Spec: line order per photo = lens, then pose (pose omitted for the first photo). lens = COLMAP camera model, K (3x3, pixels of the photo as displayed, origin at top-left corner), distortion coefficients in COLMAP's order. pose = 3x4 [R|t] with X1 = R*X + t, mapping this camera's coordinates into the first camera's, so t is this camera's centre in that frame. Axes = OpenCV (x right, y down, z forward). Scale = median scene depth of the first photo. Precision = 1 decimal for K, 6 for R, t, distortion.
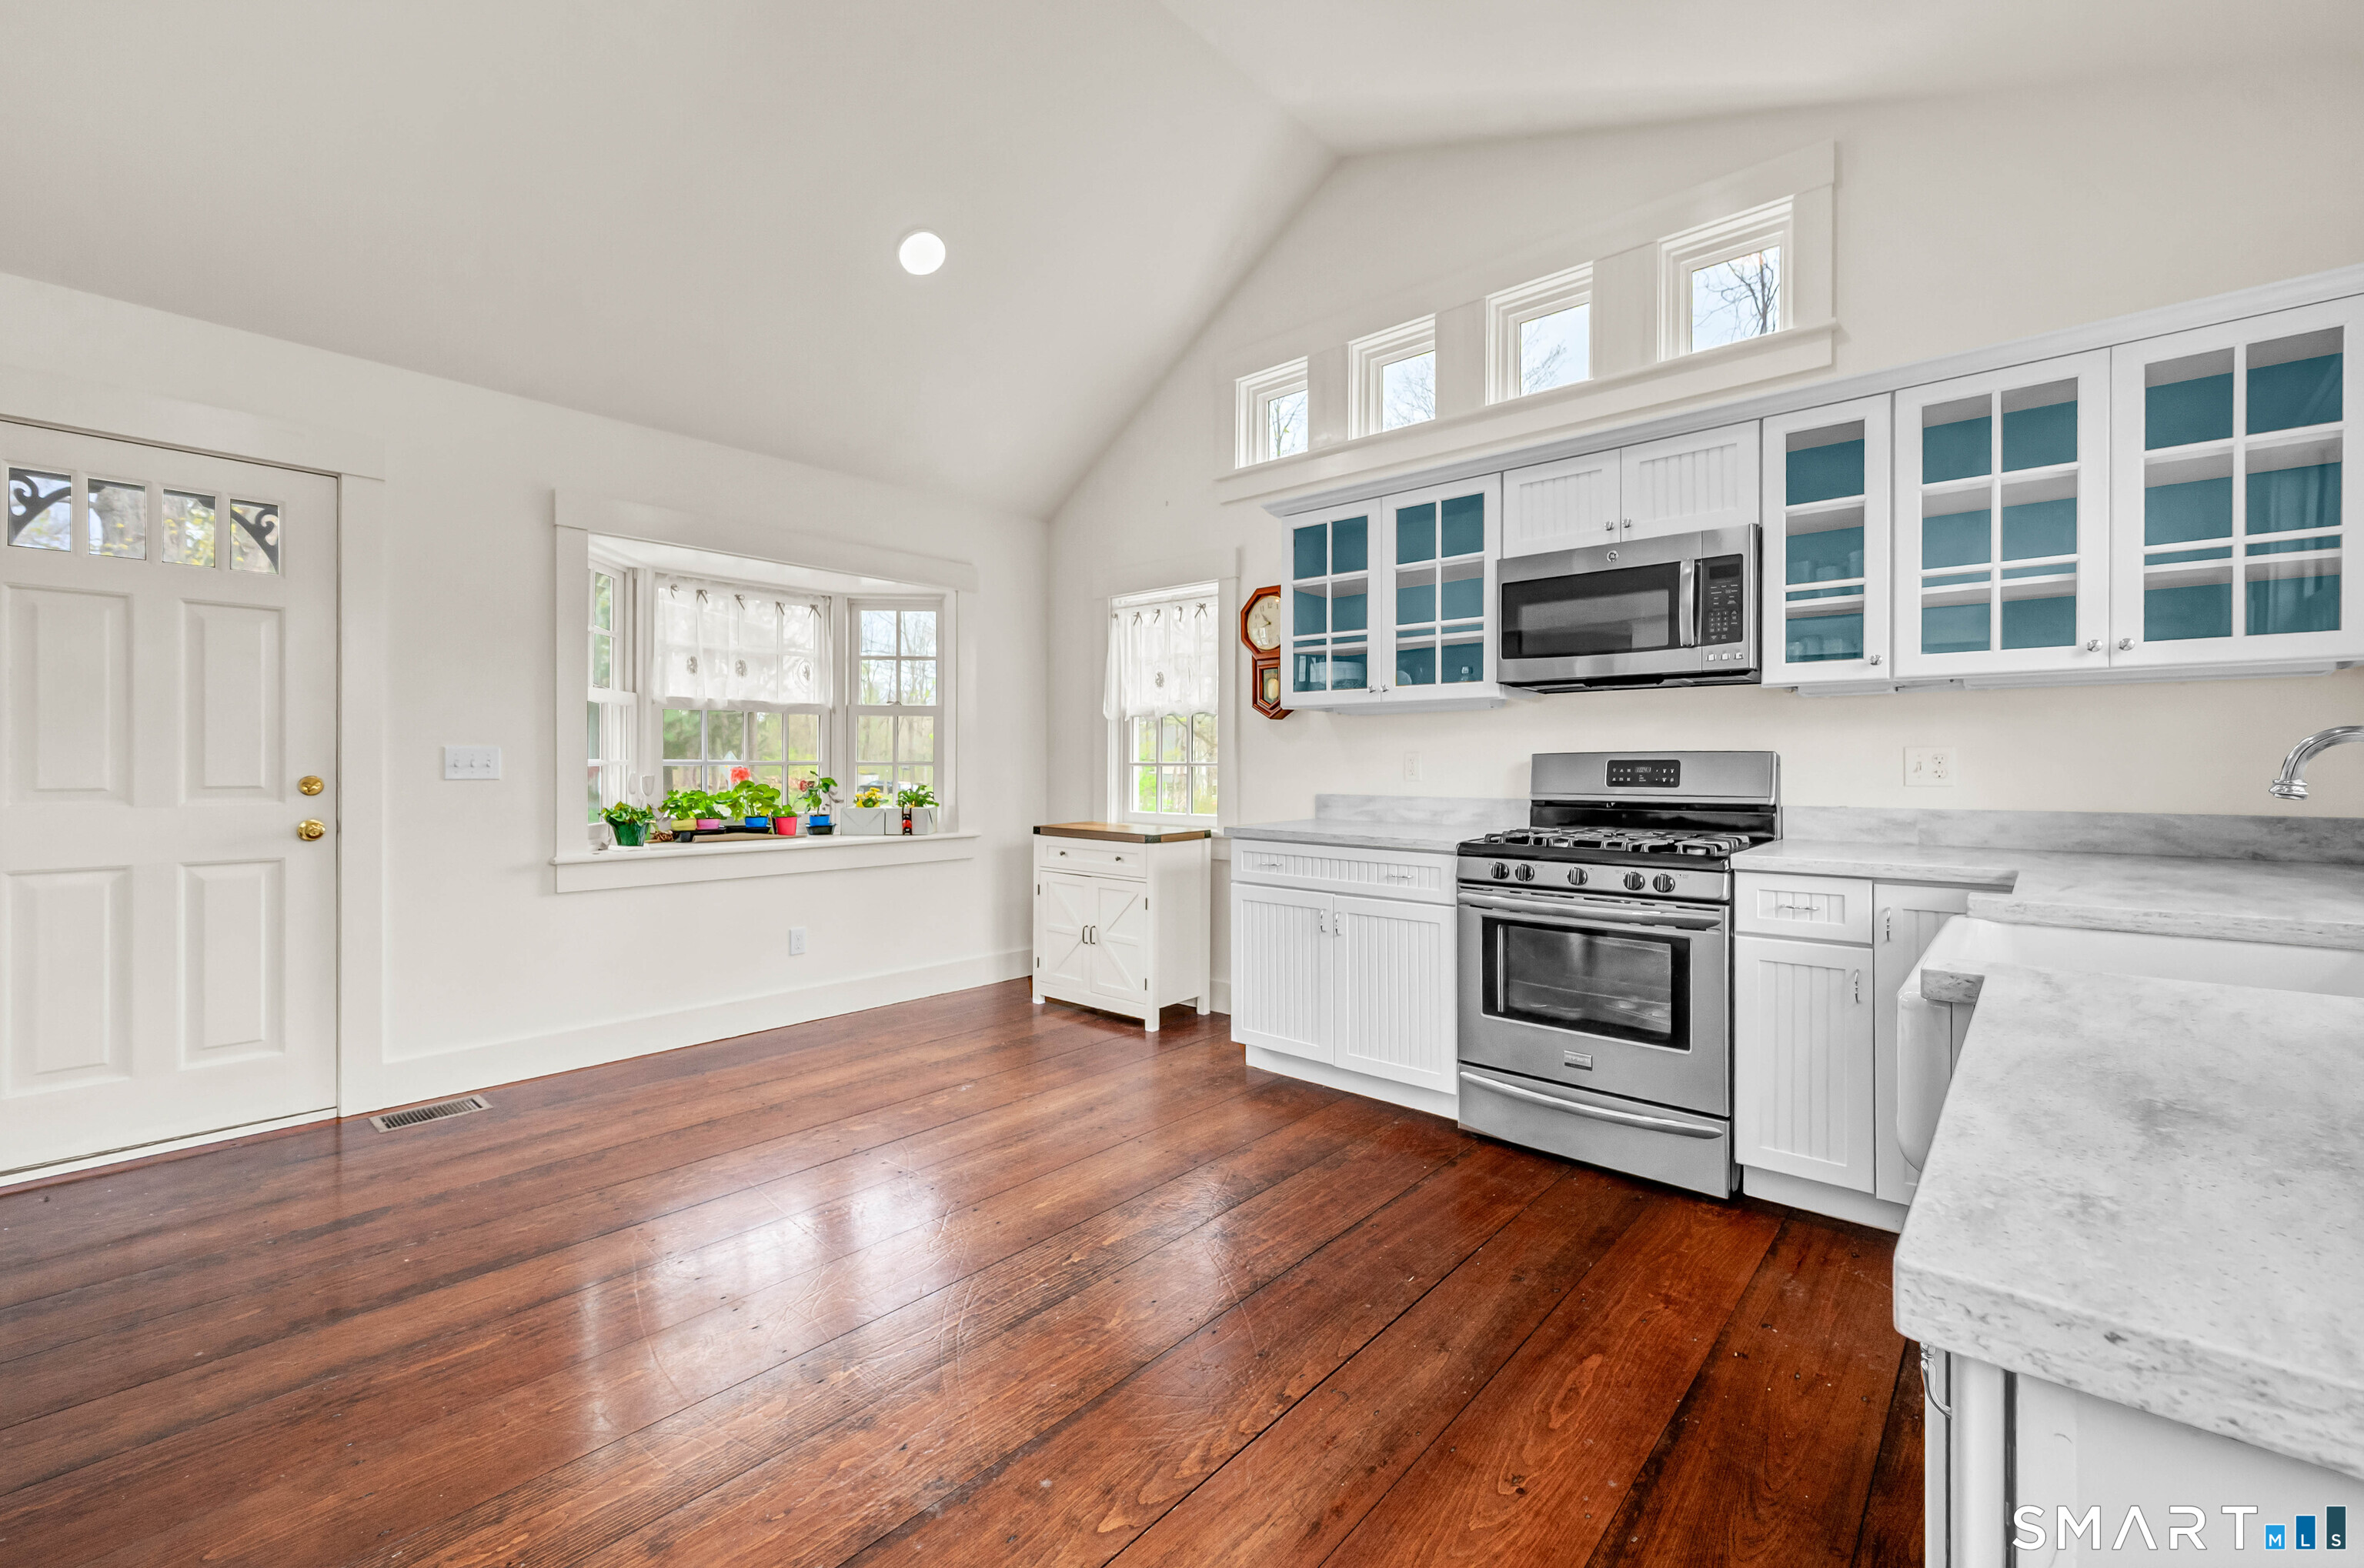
lens RADIAL K [[979.5, 0, 1190.9], [0, 979.5, 765.0], [0, 0, 1]] dist [-0.001263, -0.000245]
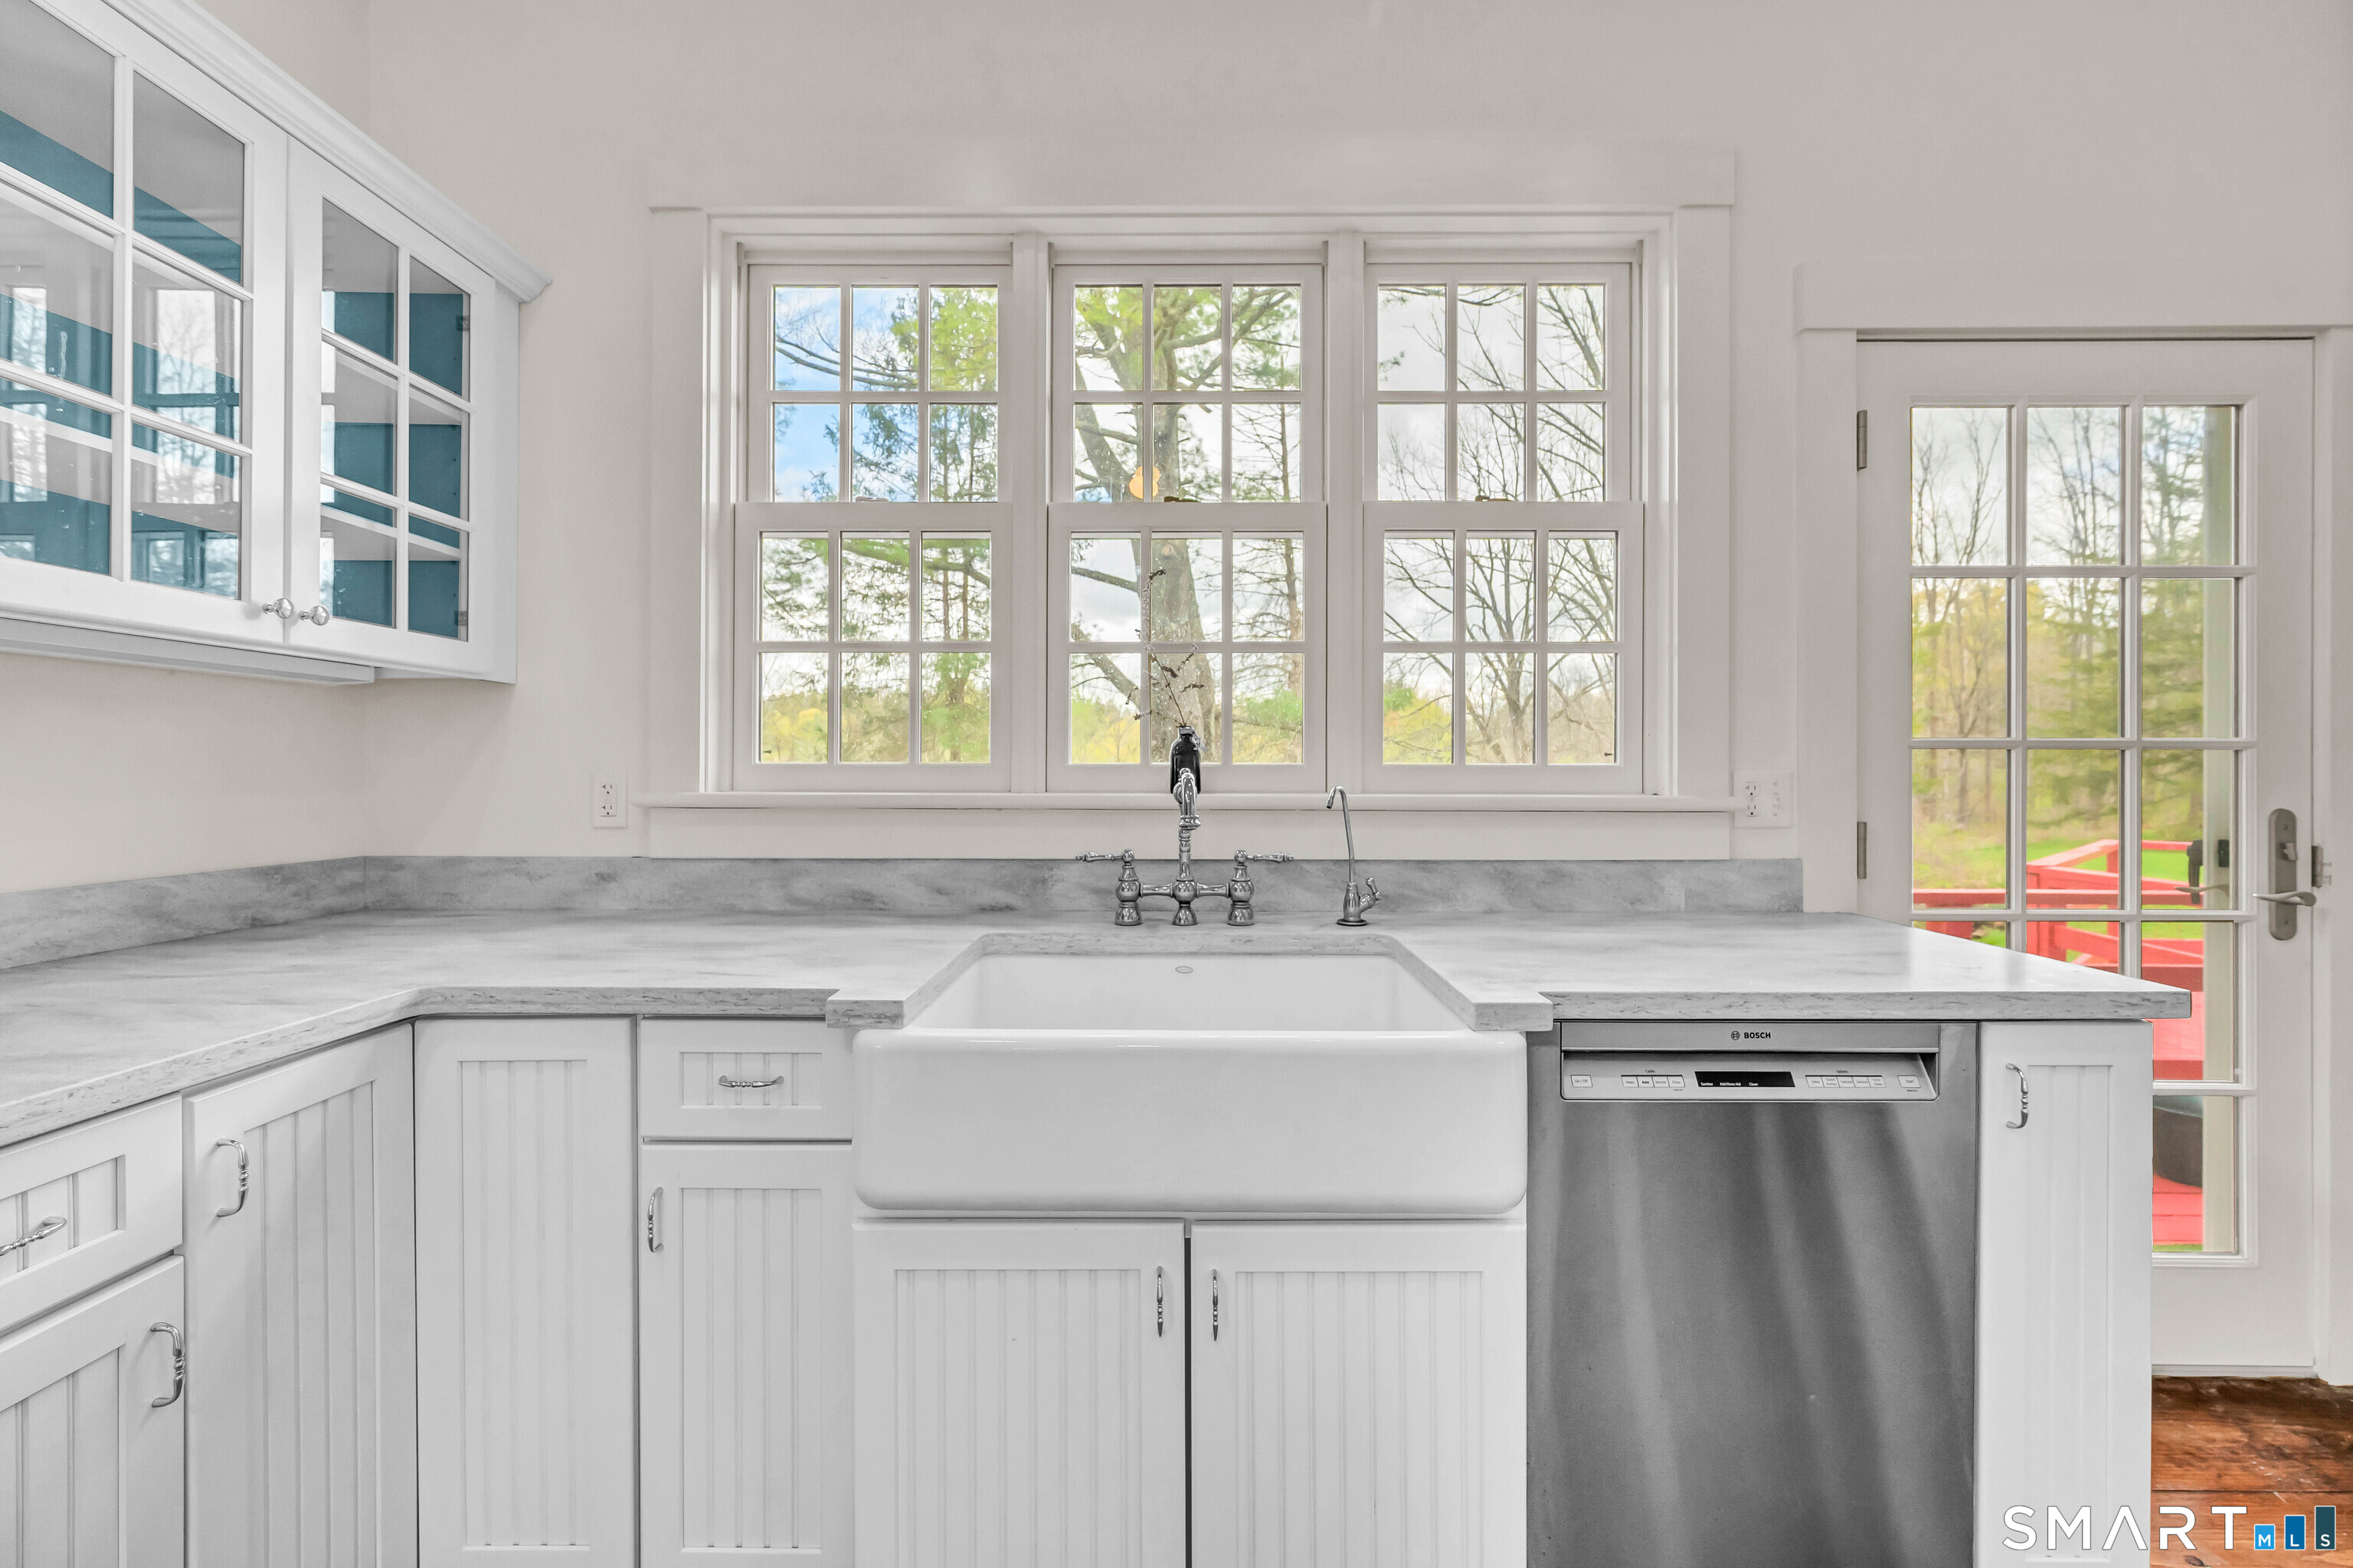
lens RADIAL K [[950.5, 0, 1174.8], [0, 950.5, 771.8], [0, 0, 1]] dist [-0.001063, -0.000192]
pose [[-0.654061, -0.002143, 0.756439, 0.089244], [-0.002291, 0.999997, 0.000852, -0.016957], [-0.756438, -0.001175, -0.654064, 0.768118]]
